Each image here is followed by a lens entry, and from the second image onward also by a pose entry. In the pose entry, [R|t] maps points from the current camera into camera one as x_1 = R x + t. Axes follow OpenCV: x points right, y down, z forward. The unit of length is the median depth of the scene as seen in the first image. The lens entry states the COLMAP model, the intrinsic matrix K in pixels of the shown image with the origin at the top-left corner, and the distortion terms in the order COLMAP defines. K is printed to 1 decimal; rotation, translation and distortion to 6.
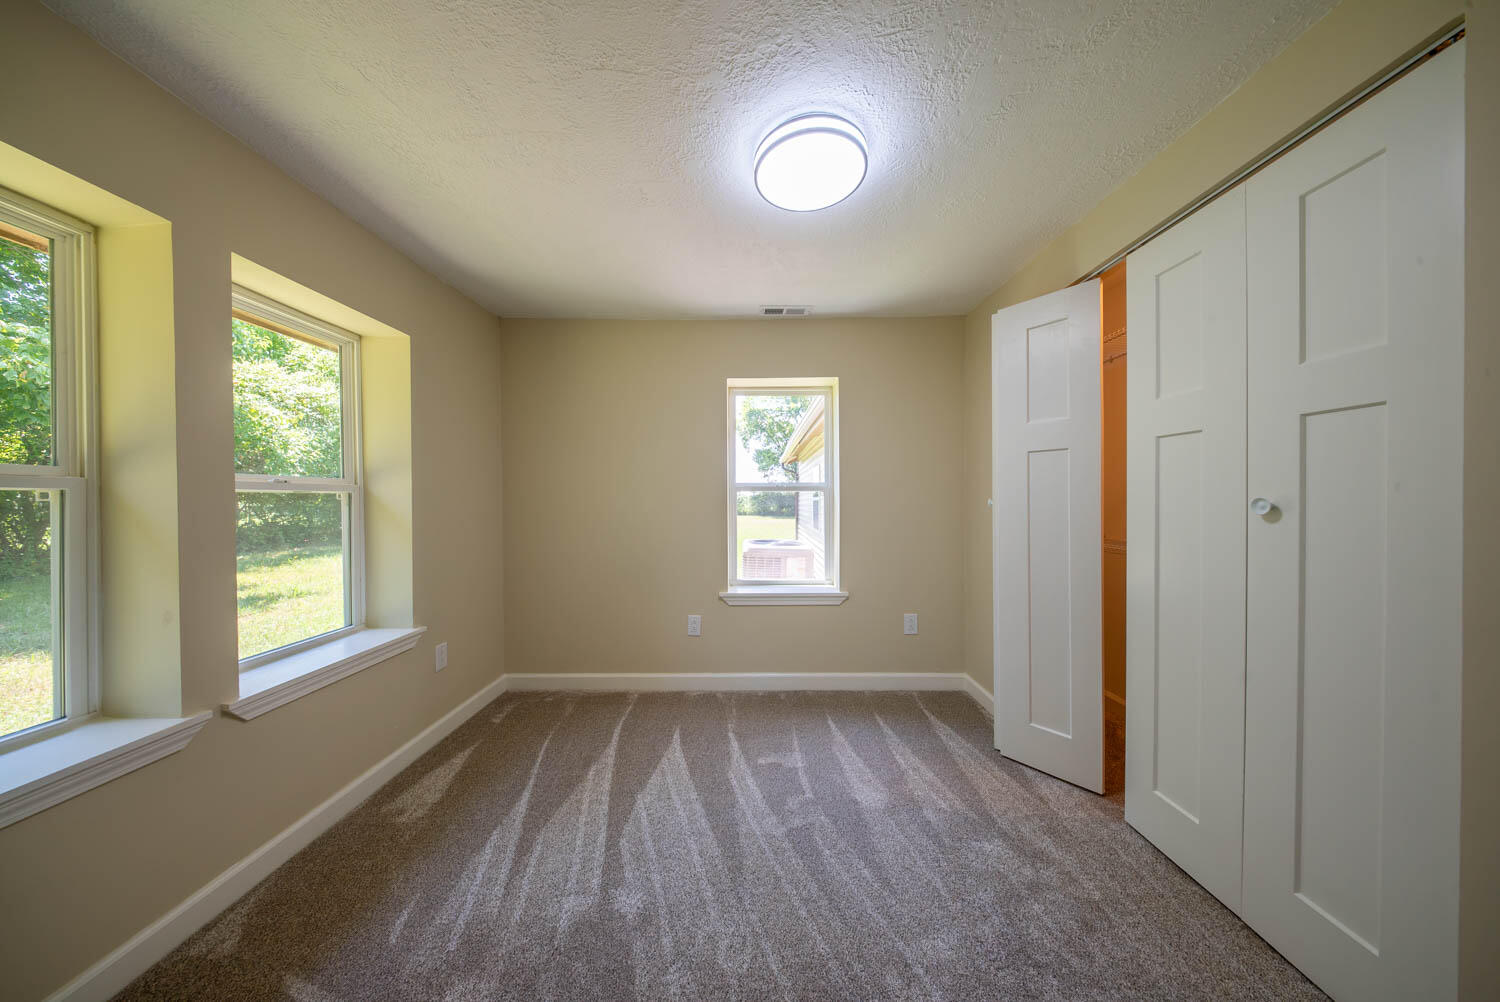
lens RADIAL K [[443.4, 0, 746.7], [0, 443.4, 502.0], [0, 0, 1]] dist [-0.000250, -0.000073]
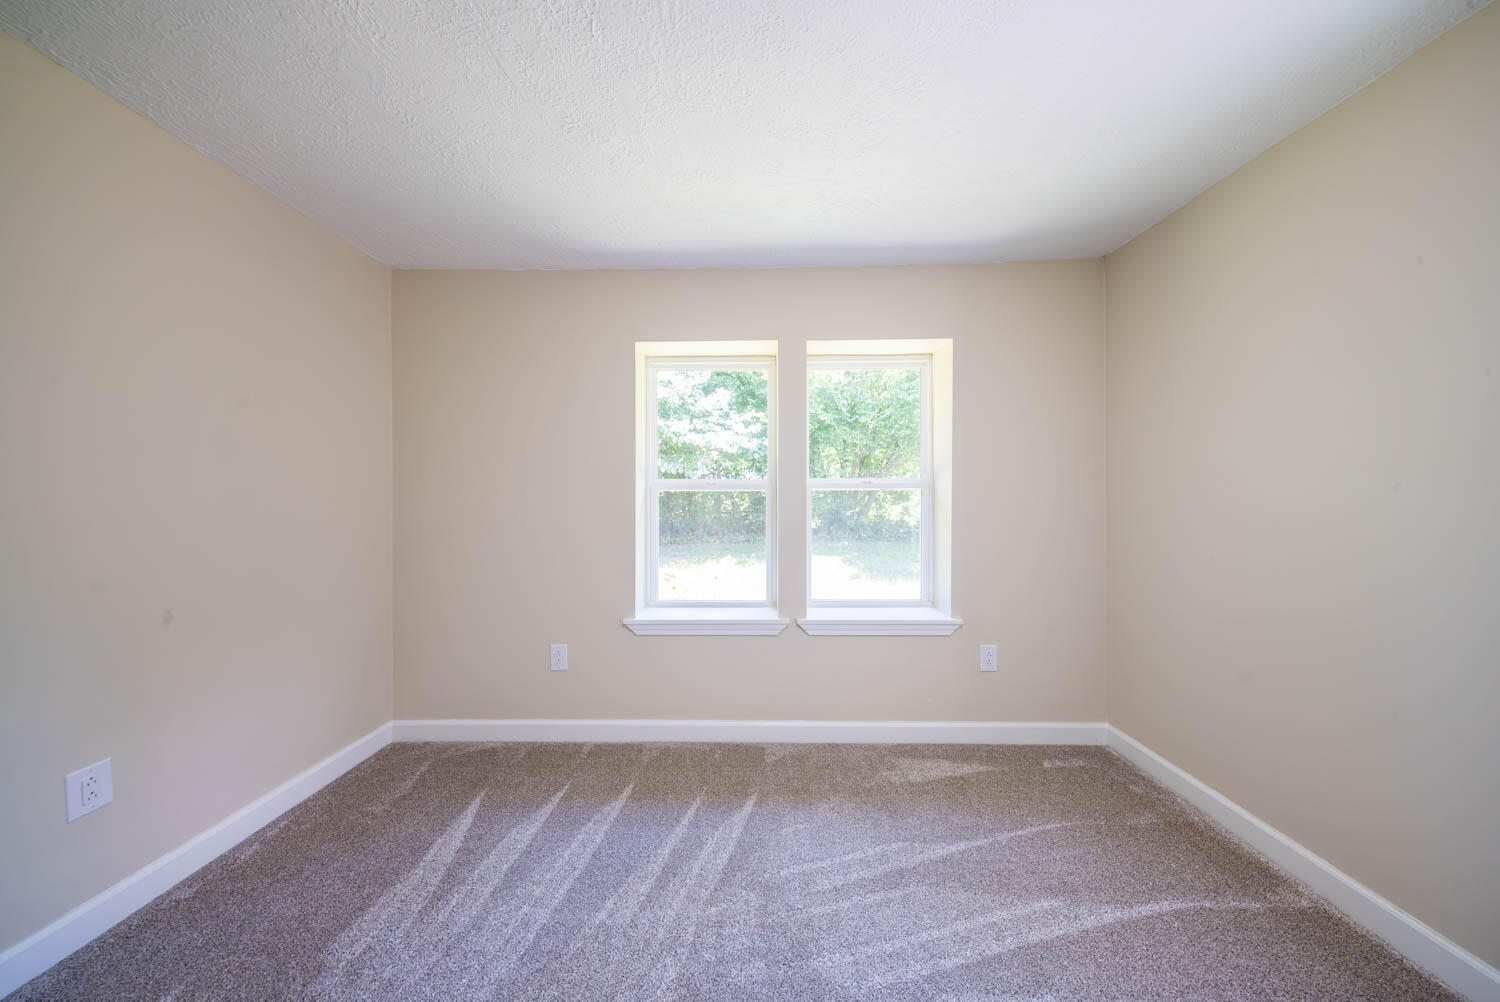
lens RADIAL K [[443.4, 0, 748.2], [0, 443.4, 499.1], [0, 0, 1]] dist [-0.000250, -0.000073]
pose [[0.001579, 0.009448, -0.999954, 0.338428], [-0.007367, 0.999928, 0.009436, -0.001969], [0.999972, 0.007352, 0.001648, 0.596176]]
